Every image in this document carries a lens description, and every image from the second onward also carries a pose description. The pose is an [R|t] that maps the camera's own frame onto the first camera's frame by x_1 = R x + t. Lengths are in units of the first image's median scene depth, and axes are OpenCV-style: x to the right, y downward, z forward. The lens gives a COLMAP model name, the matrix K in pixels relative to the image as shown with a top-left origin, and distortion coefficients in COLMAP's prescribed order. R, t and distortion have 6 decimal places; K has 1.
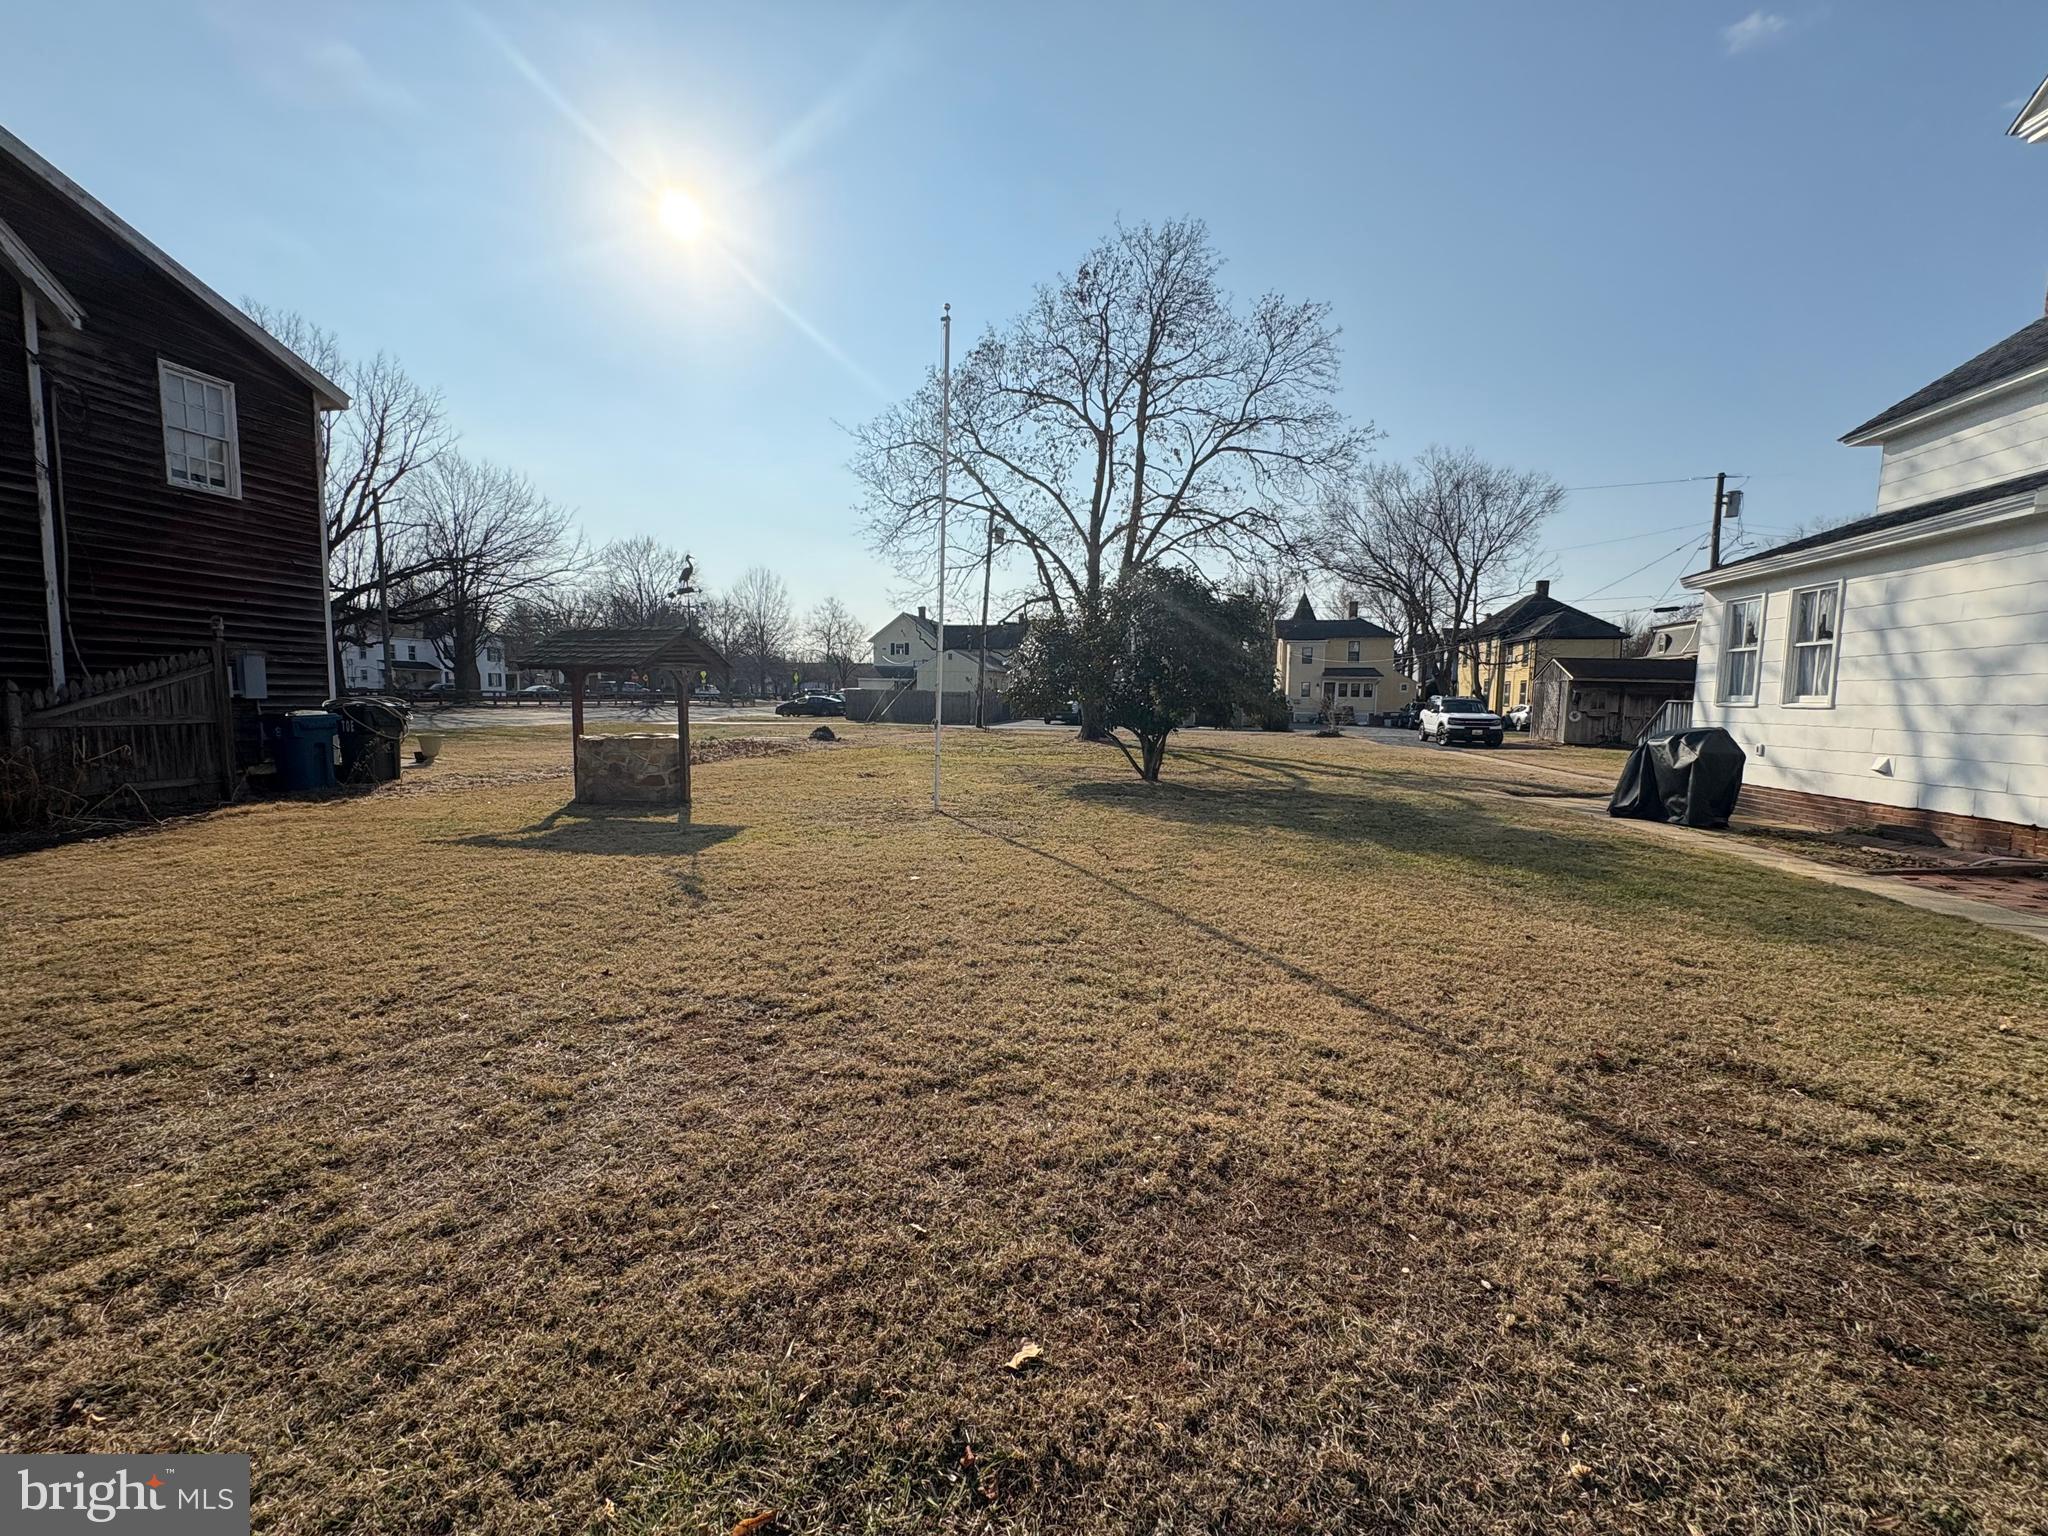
lens RADIAL K [[822.5, 0, 1024.0], [0, 822.5, 768.0], [0, 0, 1]] dist [0.000115, -0.000008]
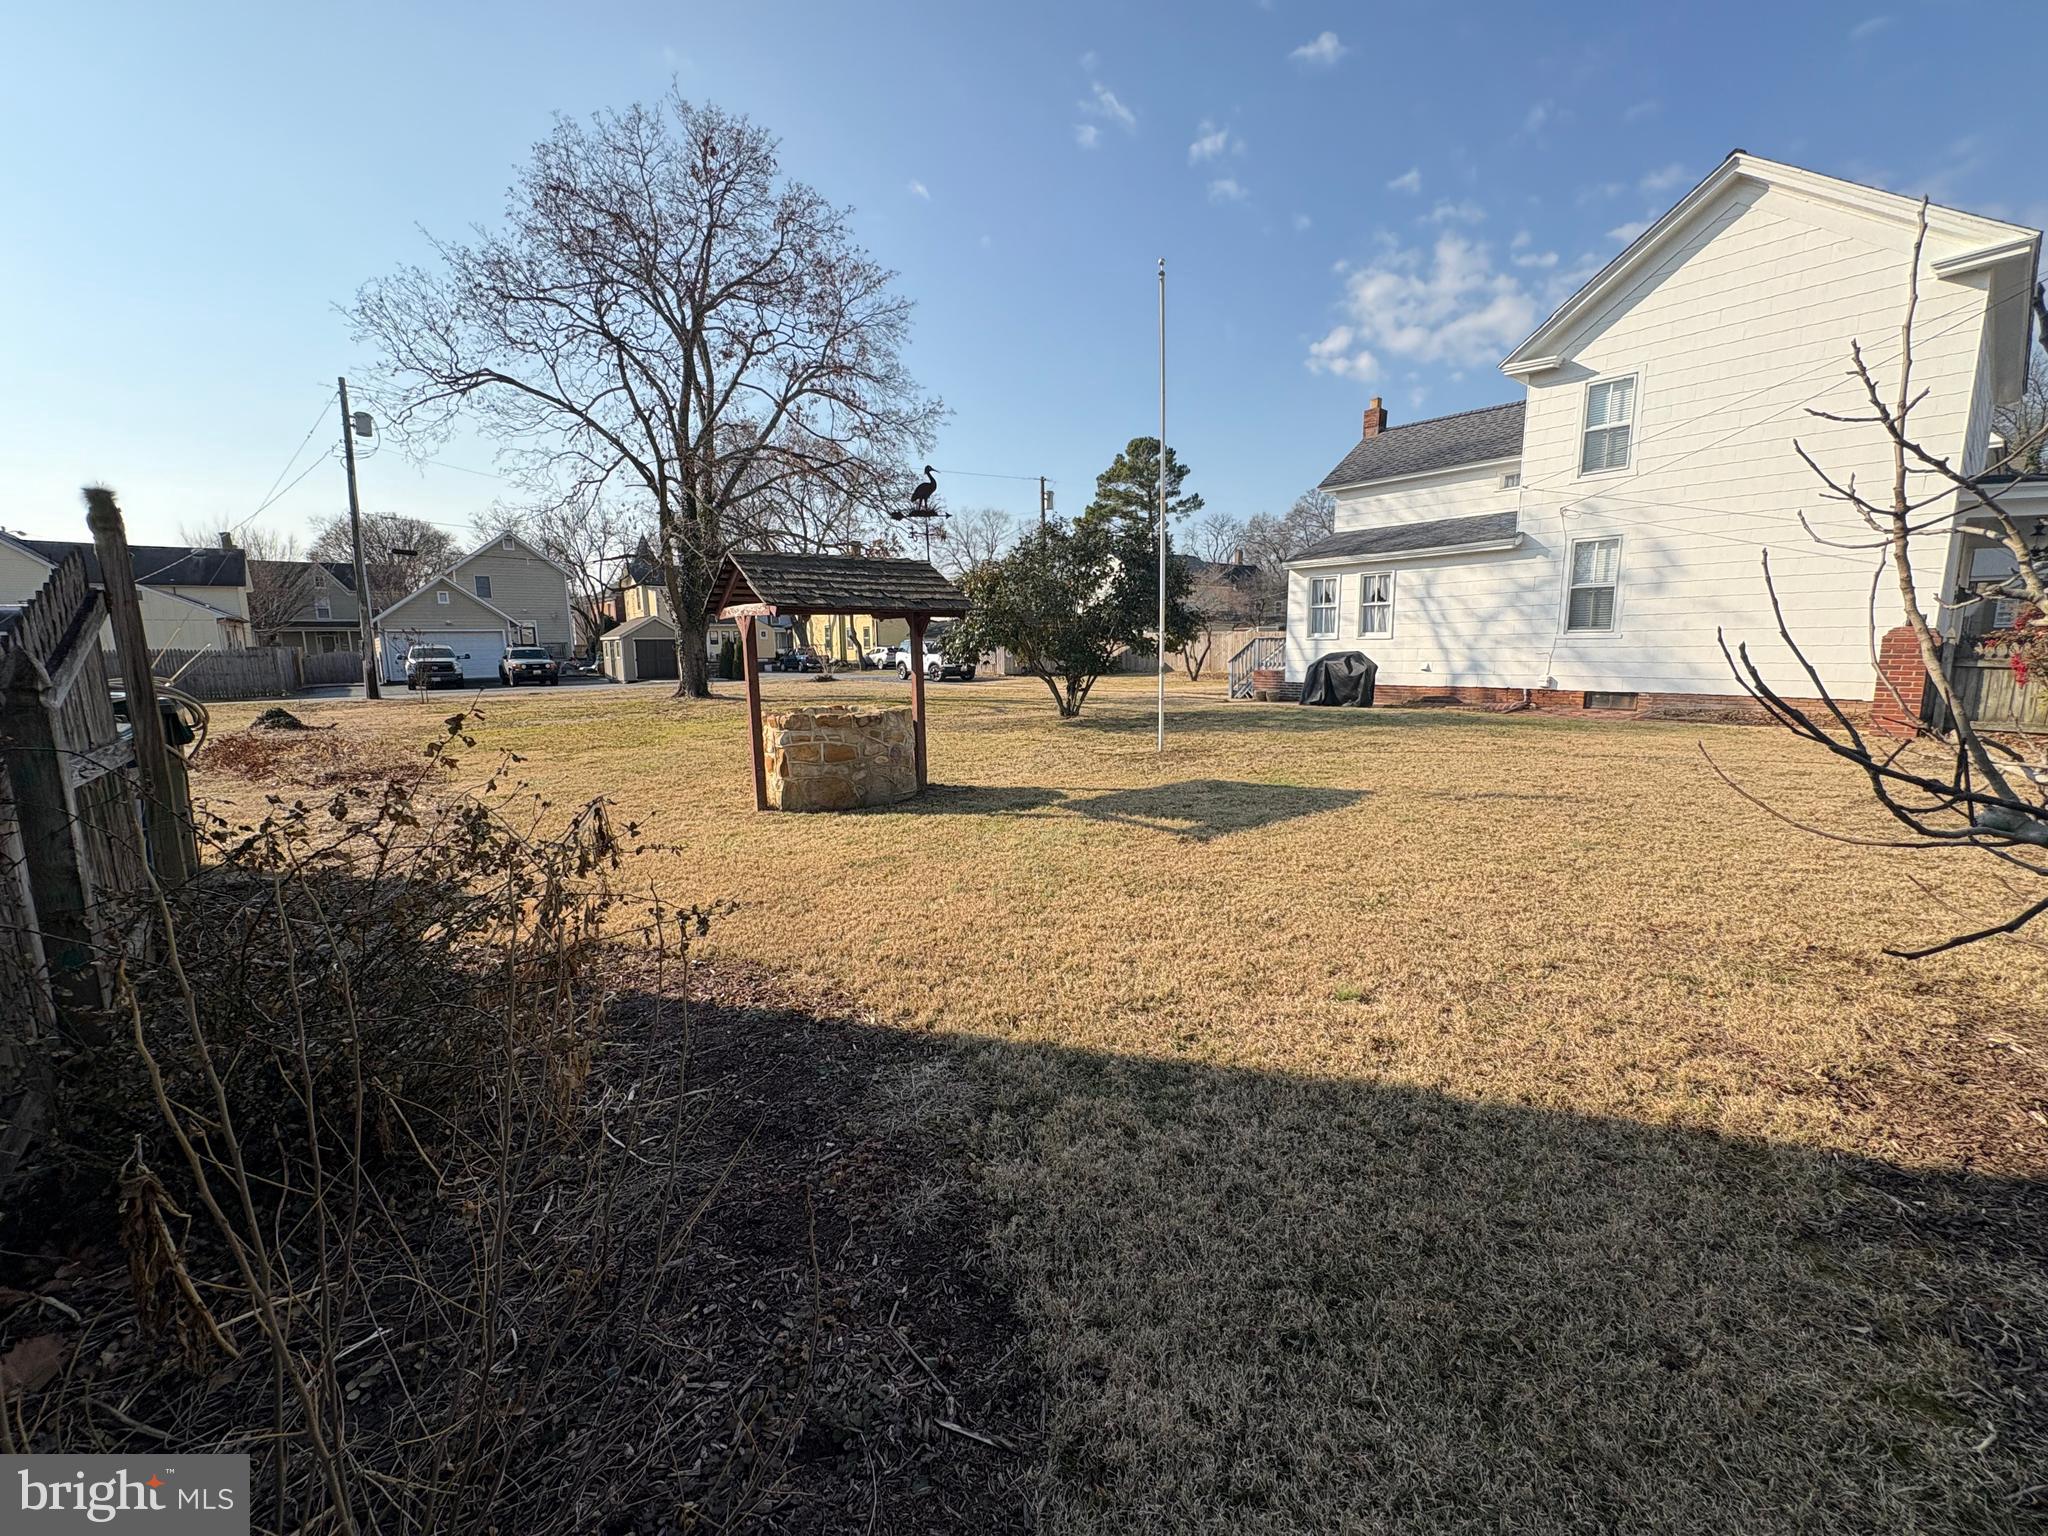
lens RADIAL K [[822.5, 0, 1024.0], [0, 822.5, 768.0], [0, 0, 1]] dist [0.000115, -0.000008]
pose [[0.610191, -0.140703, 0.779660, -1.027255], [0.090542, 0.990040, 0.107809, -0.057569], [-0.787064, 0.004808, 0.616853, 0.477310]]
